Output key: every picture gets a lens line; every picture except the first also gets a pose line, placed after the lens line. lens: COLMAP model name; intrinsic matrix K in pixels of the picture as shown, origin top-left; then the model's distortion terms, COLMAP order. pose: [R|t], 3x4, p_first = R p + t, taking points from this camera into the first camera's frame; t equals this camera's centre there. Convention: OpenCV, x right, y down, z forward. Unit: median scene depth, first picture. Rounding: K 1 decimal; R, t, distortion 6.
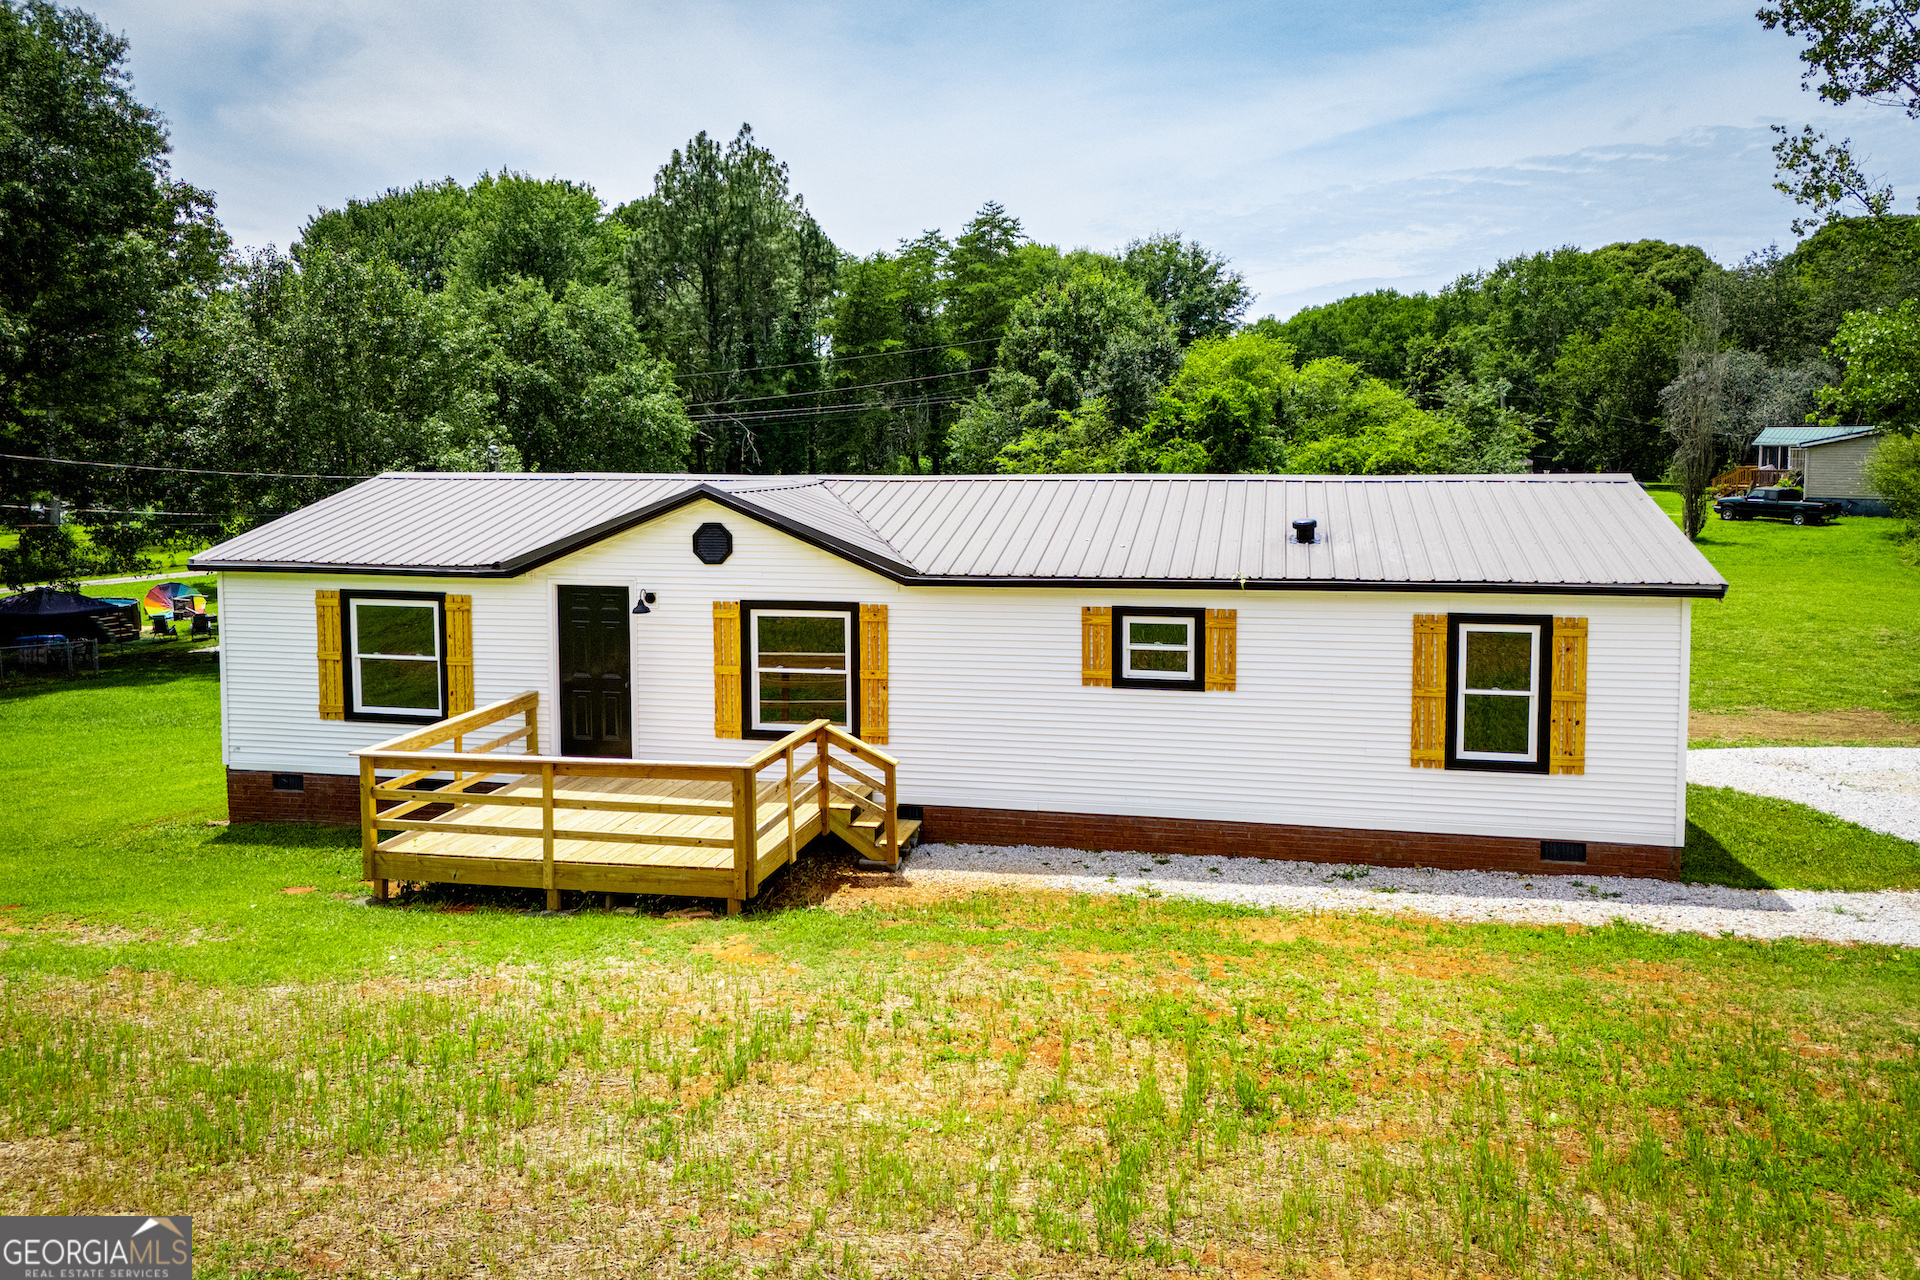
lens RADIAL K [[1424.9, 0, 964.7], [0, 1424.9, 568.6], [0, 0, 1]] dist [0.087325, -0.100876]
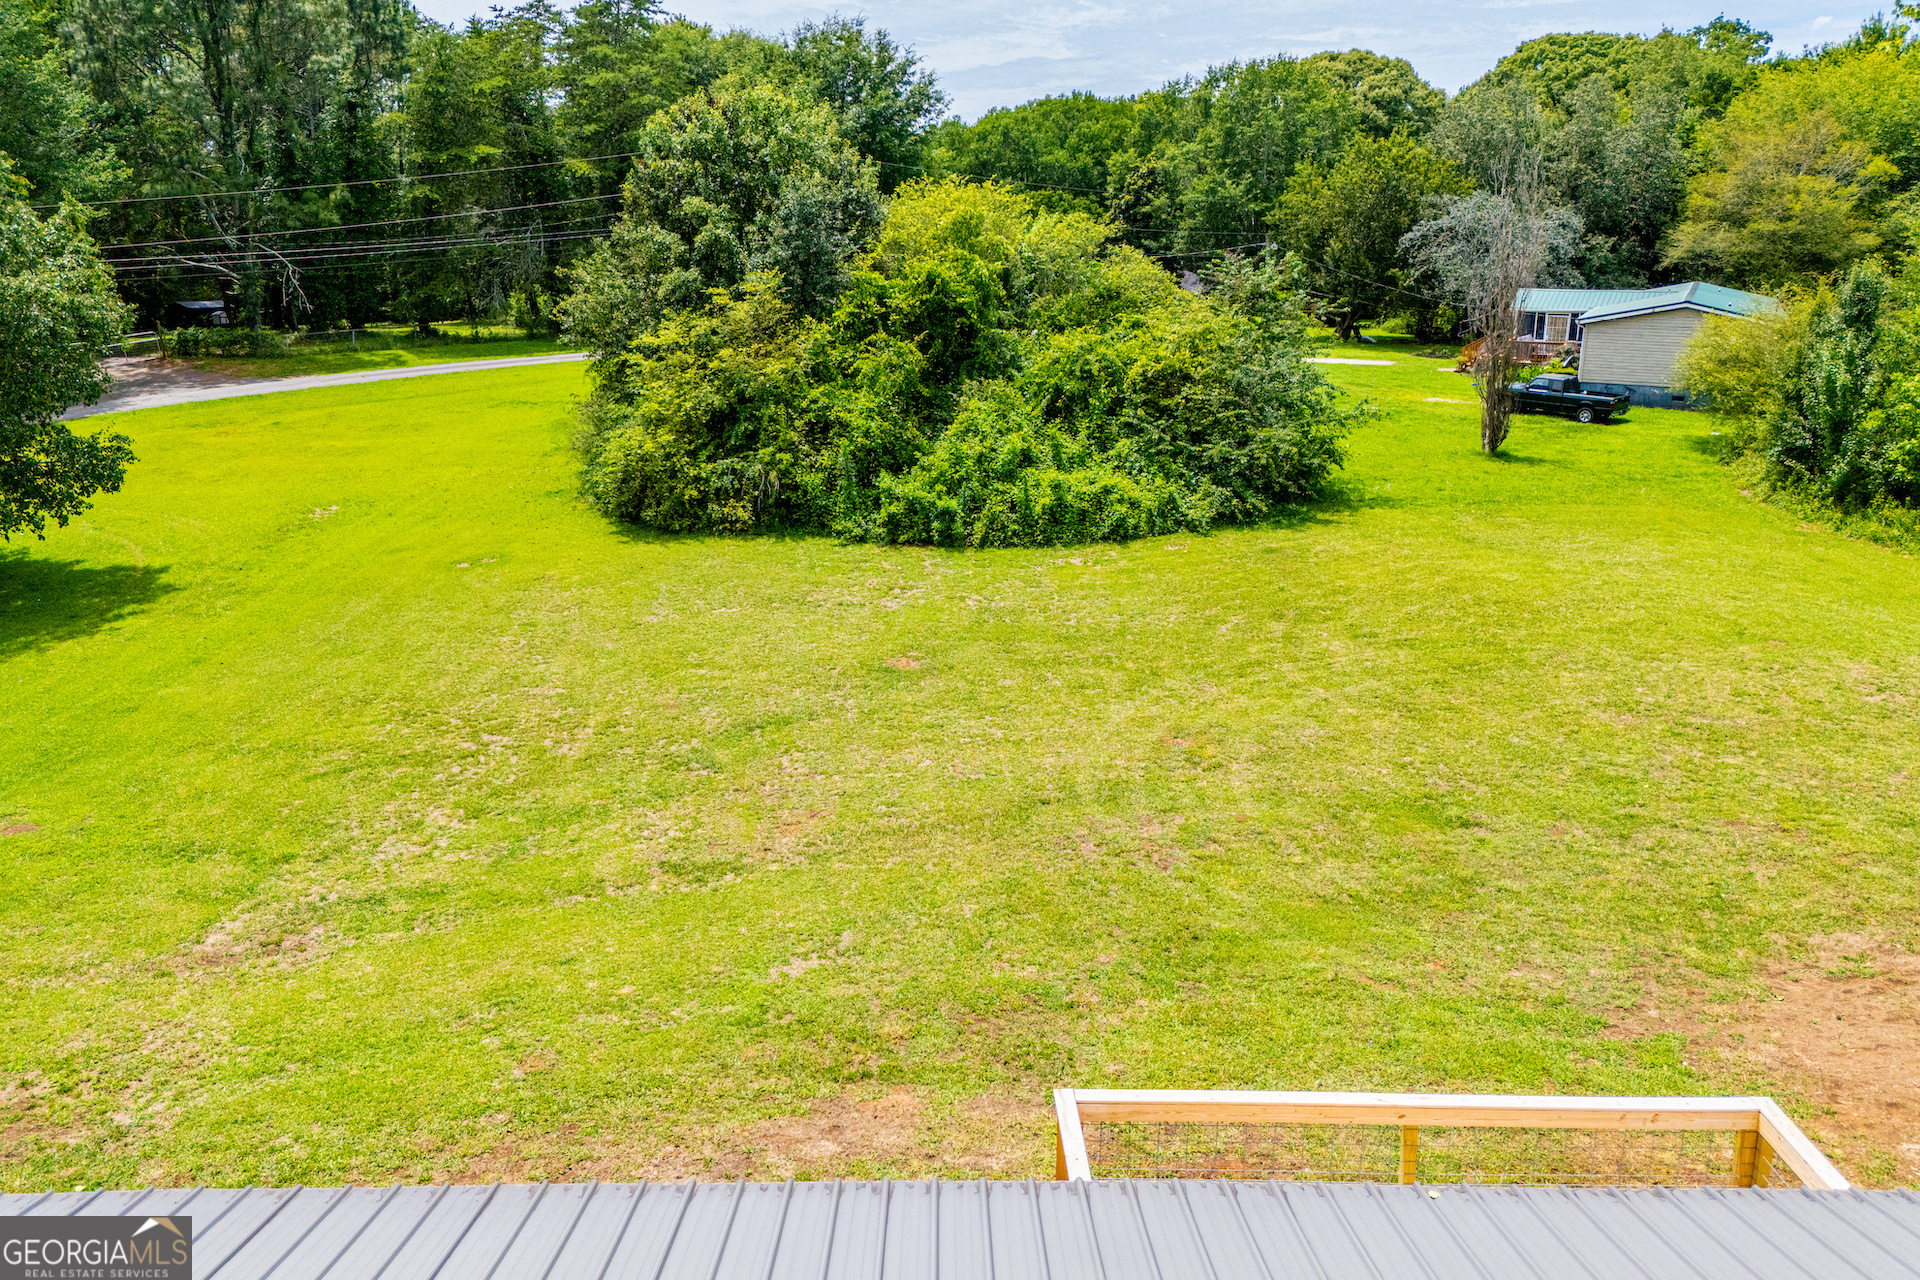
lens RADIAL K [[1424.9, 0, 964.7], [0, 1424.9, 568.6], [0, 0, 1]] dist [0.087325, -0.100876]
pose [[0.973489, -0.036206, 0.225849, 0.021658], [0.002759, 0.989179, 0.146685, -0.076685], [-0.228716, -0.142173, 0.963055, 0.267675]]
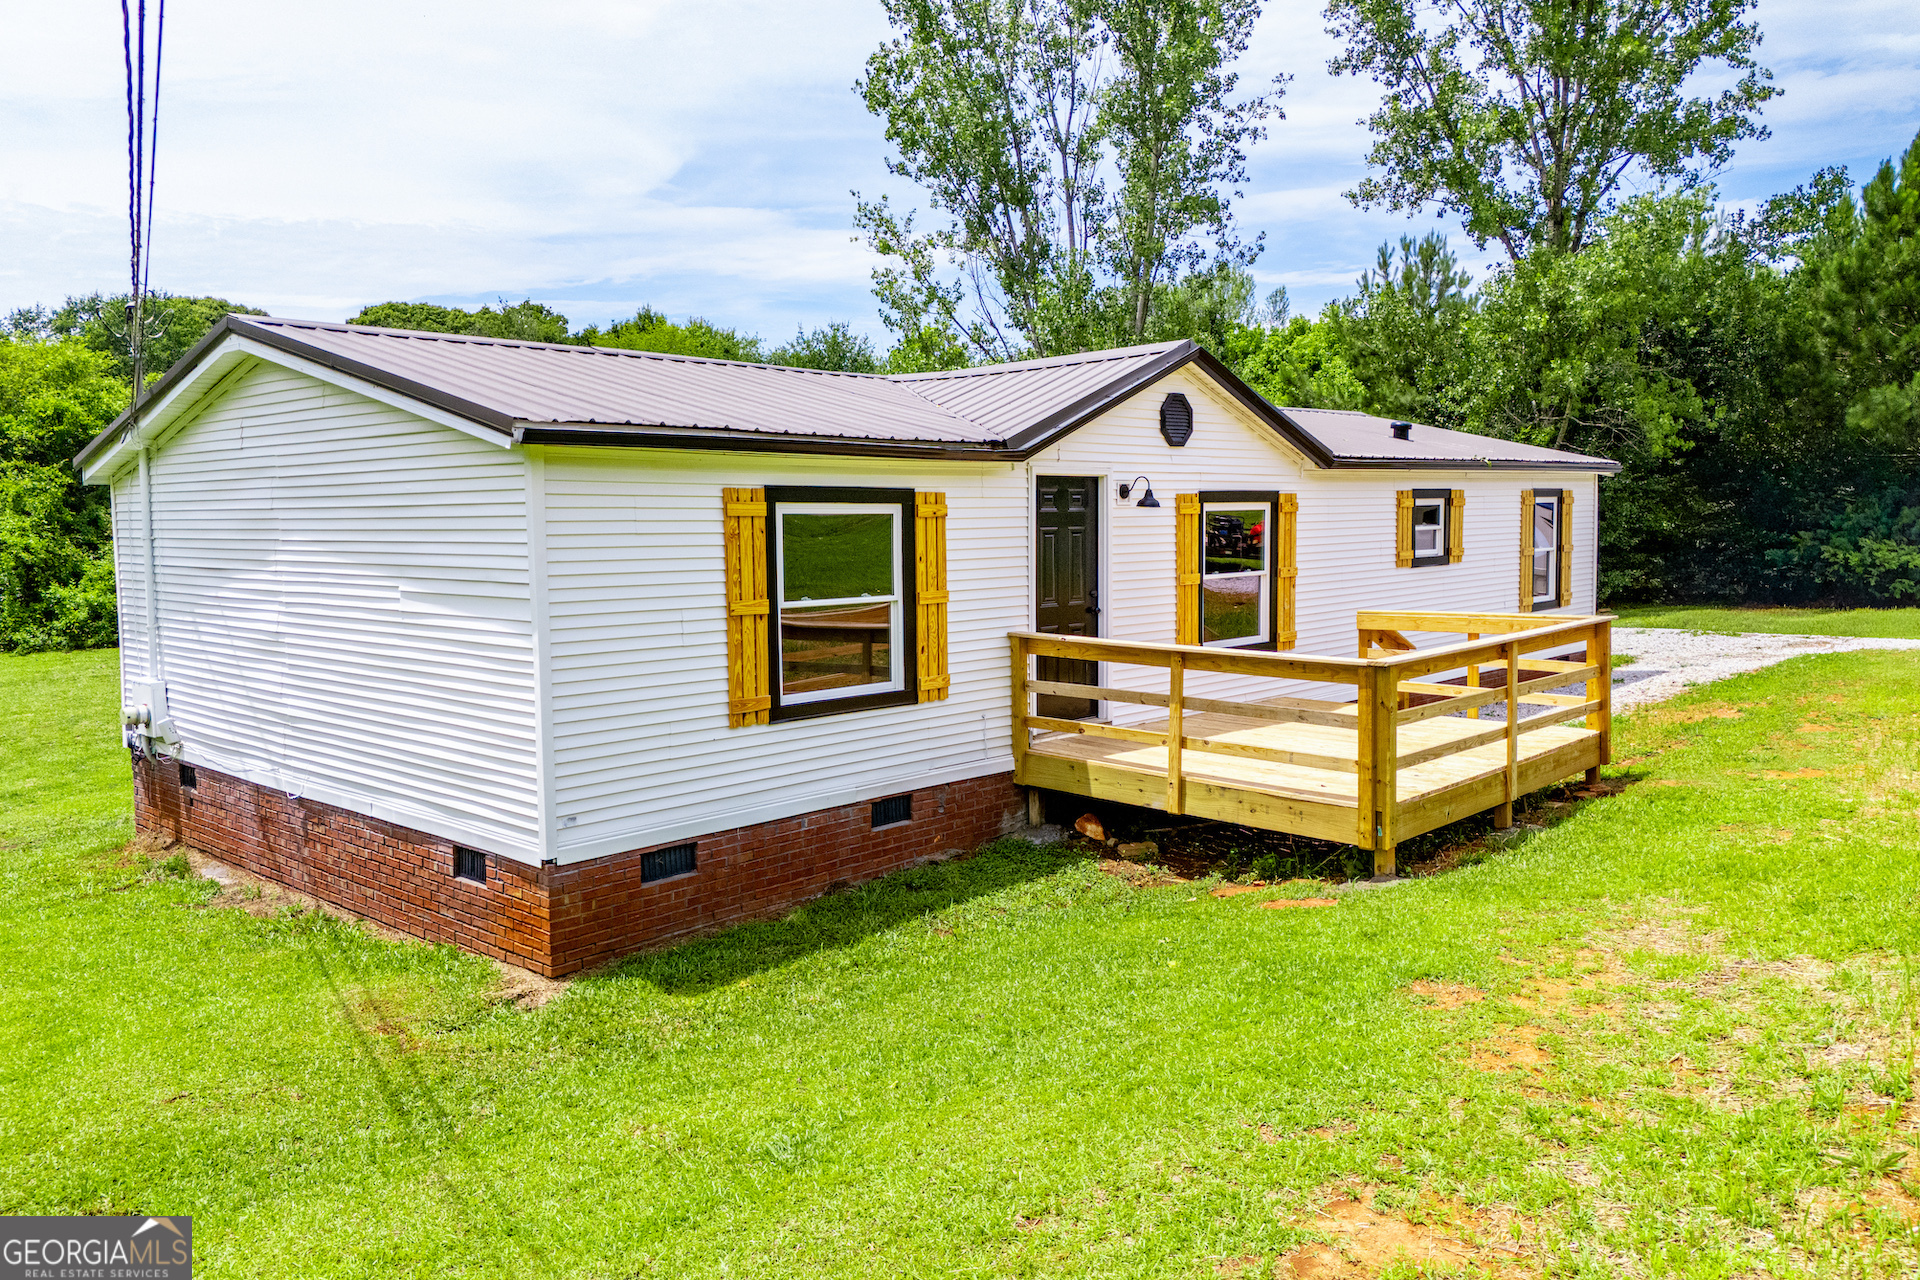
lens RADIAL K [[1411.2, 0, 960.0], [0, 1411.2, 640.0], [0, 0, 1]] dist [0.095390, -0.096397]
pose [[0.510471, -0.078553, 0.856300, -0.245353], [0.088676, 0.995318, 0.038443, 0.016799], [-0.855311, 0.056309, 0.515047, 0.186554]]
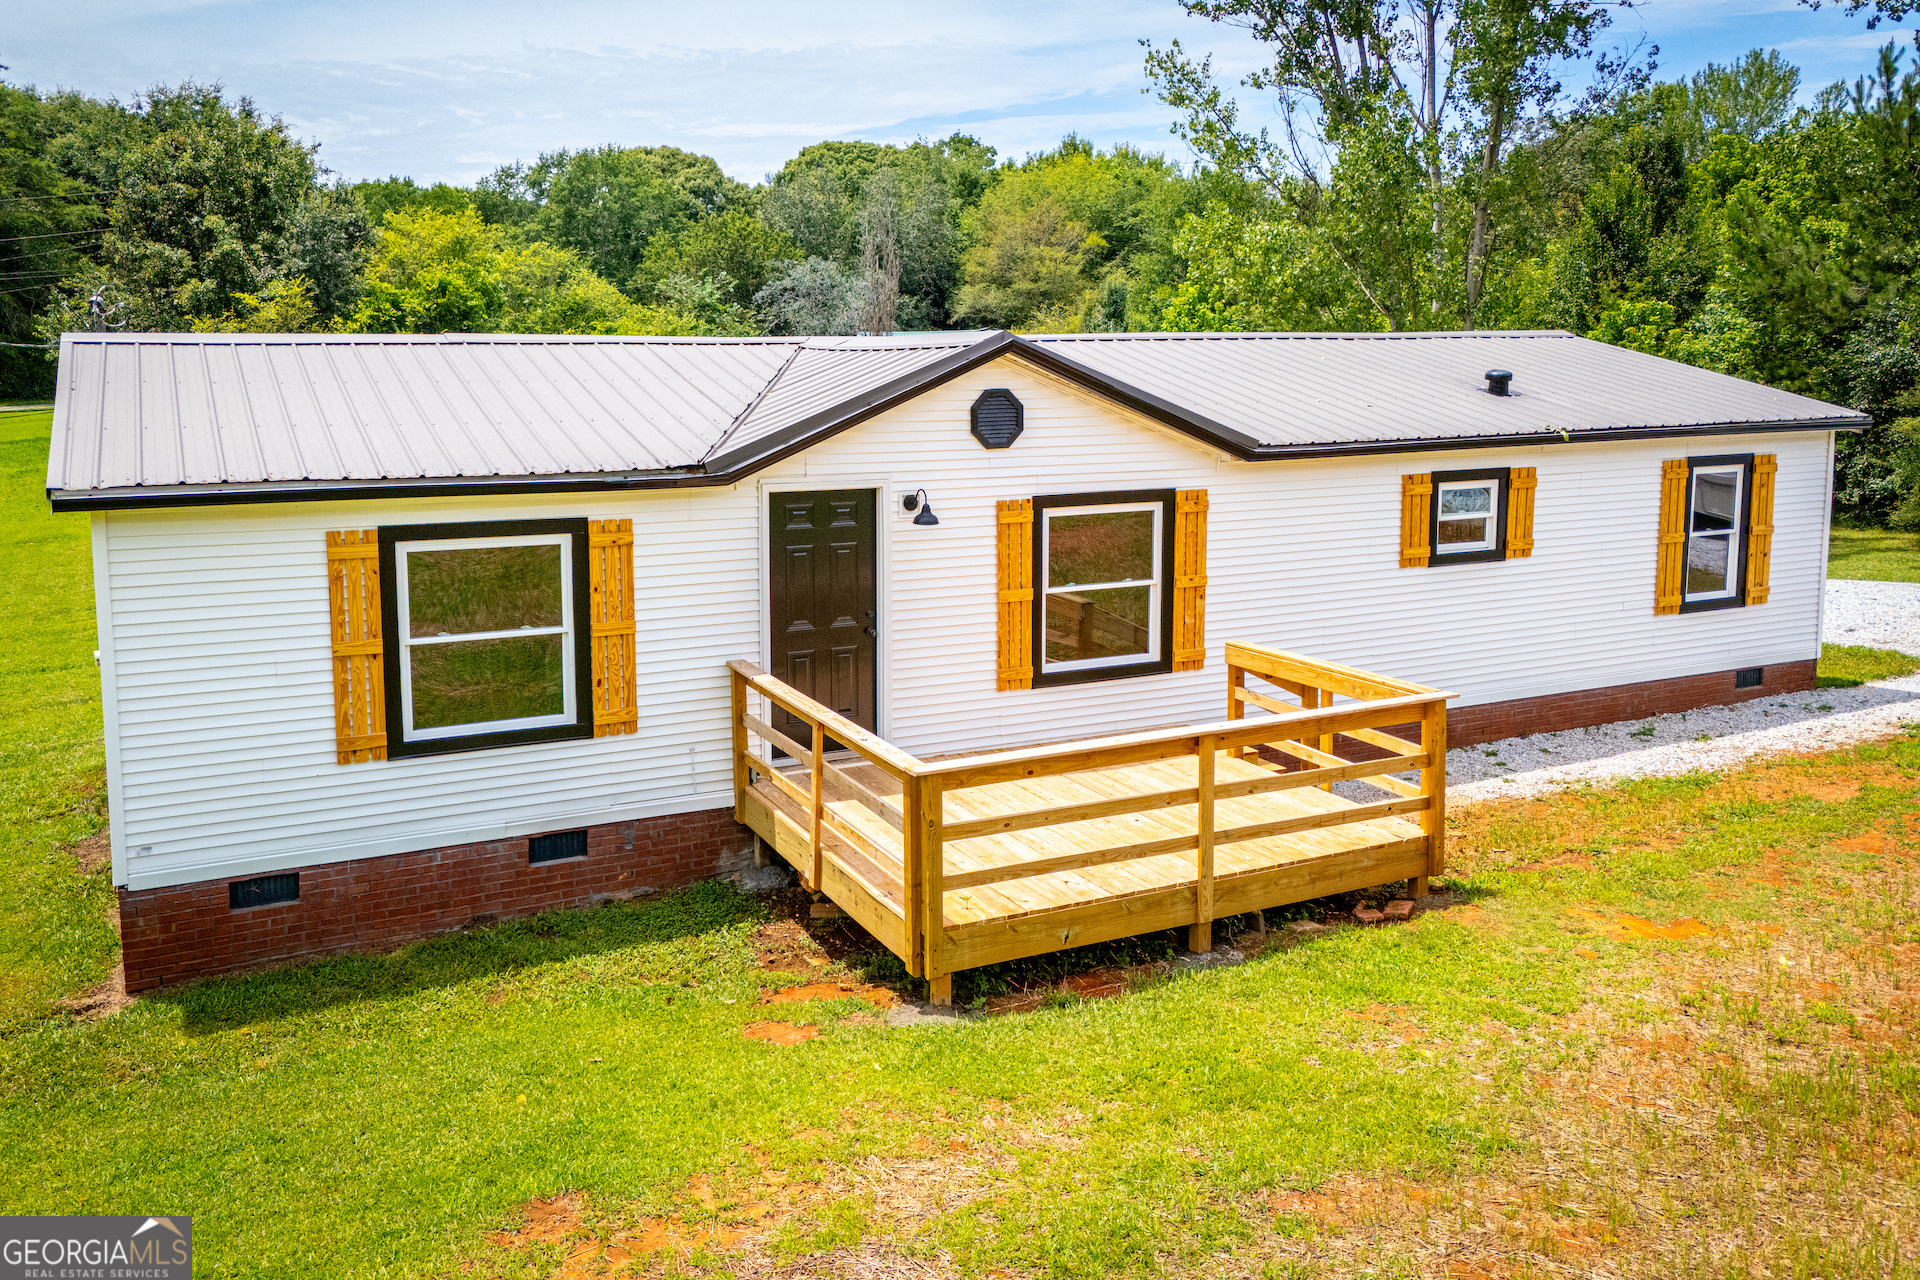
lens RADIAL K [[1535.5, 0, 893.4], [0, 1535.5, 544.4], [0, 0, 1]] dist [0.080254, -0.129599]
pose [[0.785196, -0.078751, 0.614220, -0.182556], [0.057937, 0.996872, 0.053747, 0.000137], [-0.616531, -0.006616, 0.787303, 0.115001]]
